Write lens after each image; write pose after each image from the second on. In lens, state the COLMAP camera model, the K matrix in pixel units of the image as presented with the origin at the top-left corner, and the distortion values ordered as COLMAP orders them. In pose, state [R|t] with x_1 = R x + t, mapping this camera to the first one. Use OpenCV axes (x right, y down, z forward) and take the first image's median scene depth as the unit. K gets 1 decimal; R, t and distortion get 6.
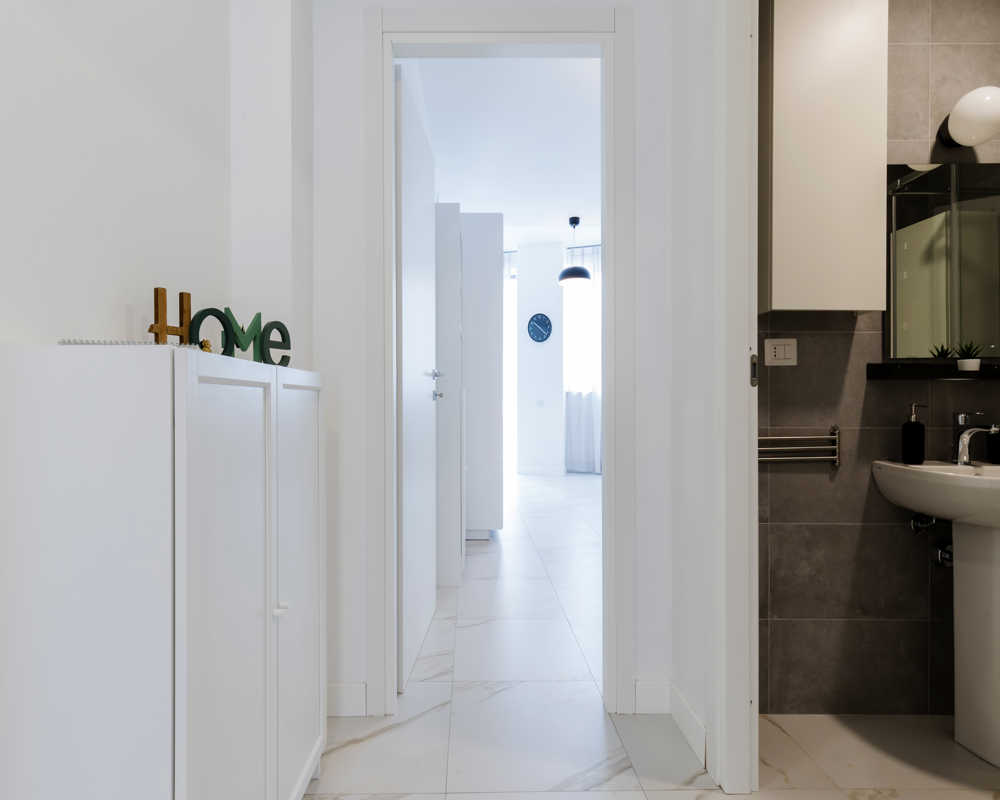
lens RADIAL K [[500.0, 0, 494.4], [0, 500.0, 397.3], [0, 0, 1]] dist [0.001315, -0.000399]
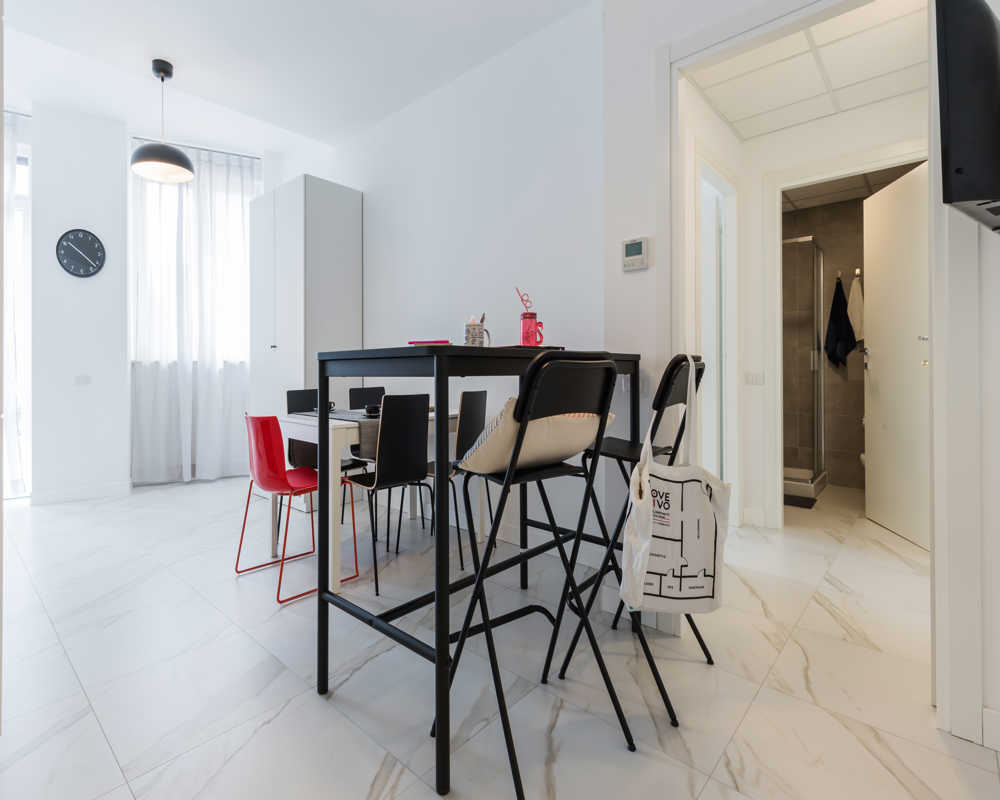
lens RADIAL K [[500.0, 0, 449.3], [0, 500.0, 369.9], [0, 0, 1]] dist [0.001315, -0.000399]
pose [[0.726236, 0.000587, 0.687445, -0.001131], [0.007505, 0.999933, -0.008782, 0.009270], [-0.687405, 0.011537, 0.726183, 0.262385]]
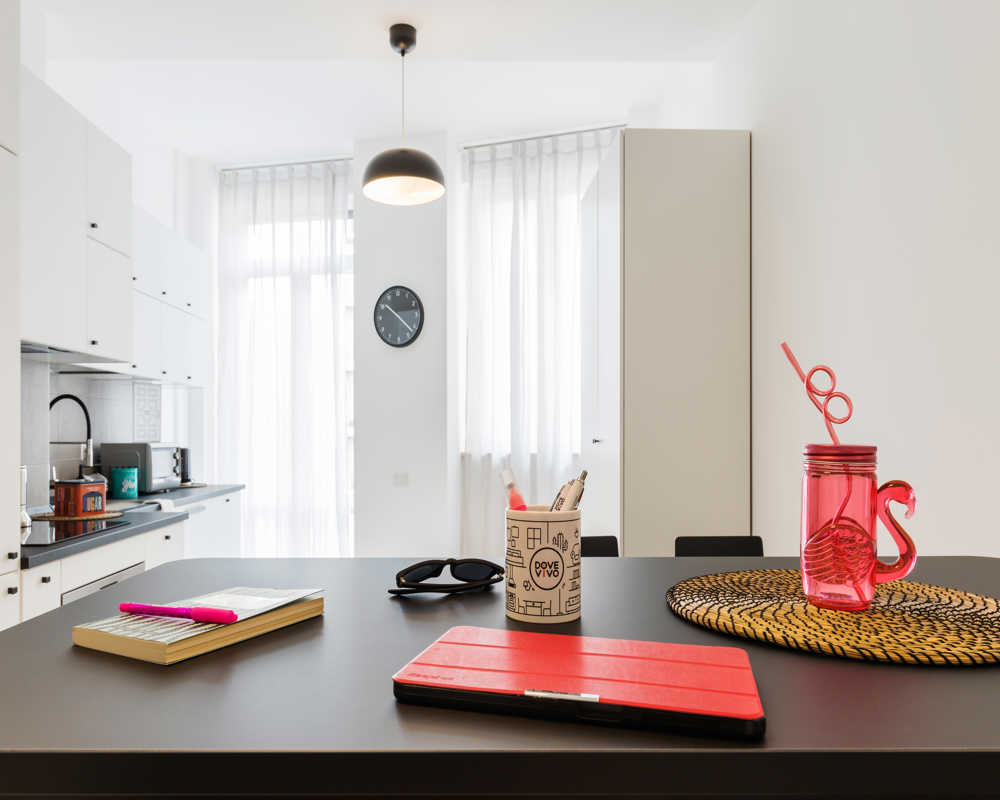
lens RADIAL K [[713.6, 0, 490.9], [0, 713.6, 430.9], [0, 0, 1]] dist [-0.015429, -0.002639]
pose [[0.999967, -0.005926, -0.005507, 0.178669], [0.005877, 0.999944, -0.008838, -0.026315], [0.005559, 0.008805, 0.999946, 0.338786]]
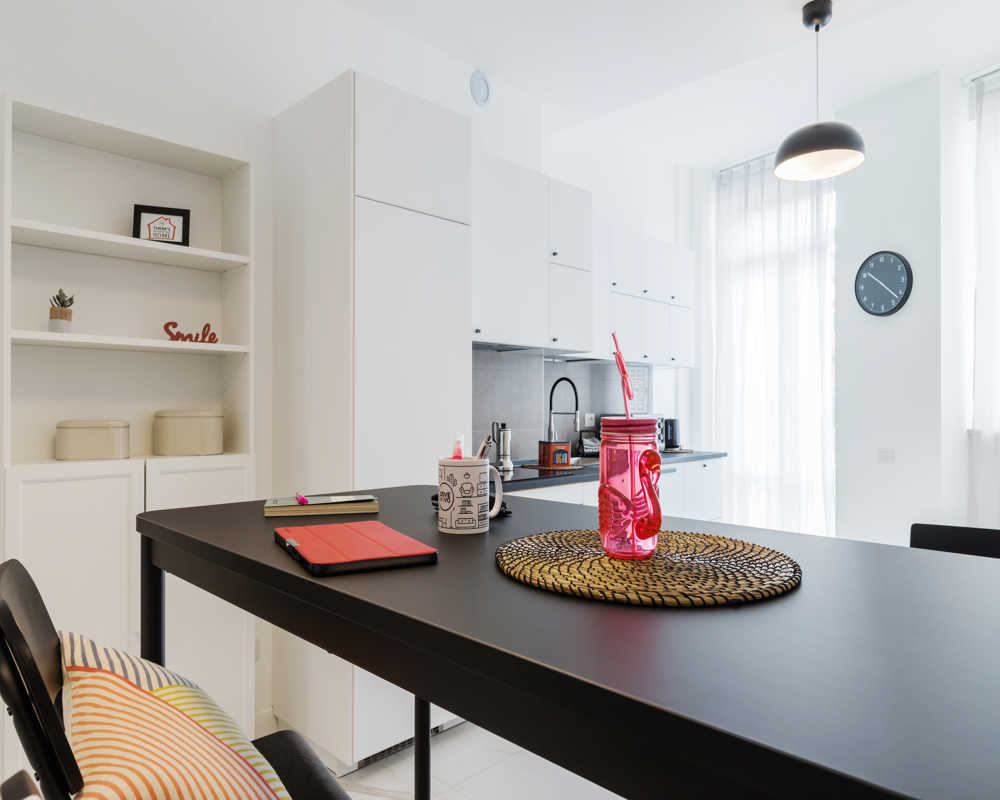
lens RADIAL K [[678.6, 0, 497.2], [0, 678.6, 392.5], [0, 0, 1]] dist [-0.000879, -0.005649]
pose [[0.686769, -0.017744, -0.726659, 0.288115], [-0.002914, 0.999627, -0.027164, -0.026123], [0.726870, 0.020773, 0.686461, 0.346673]]
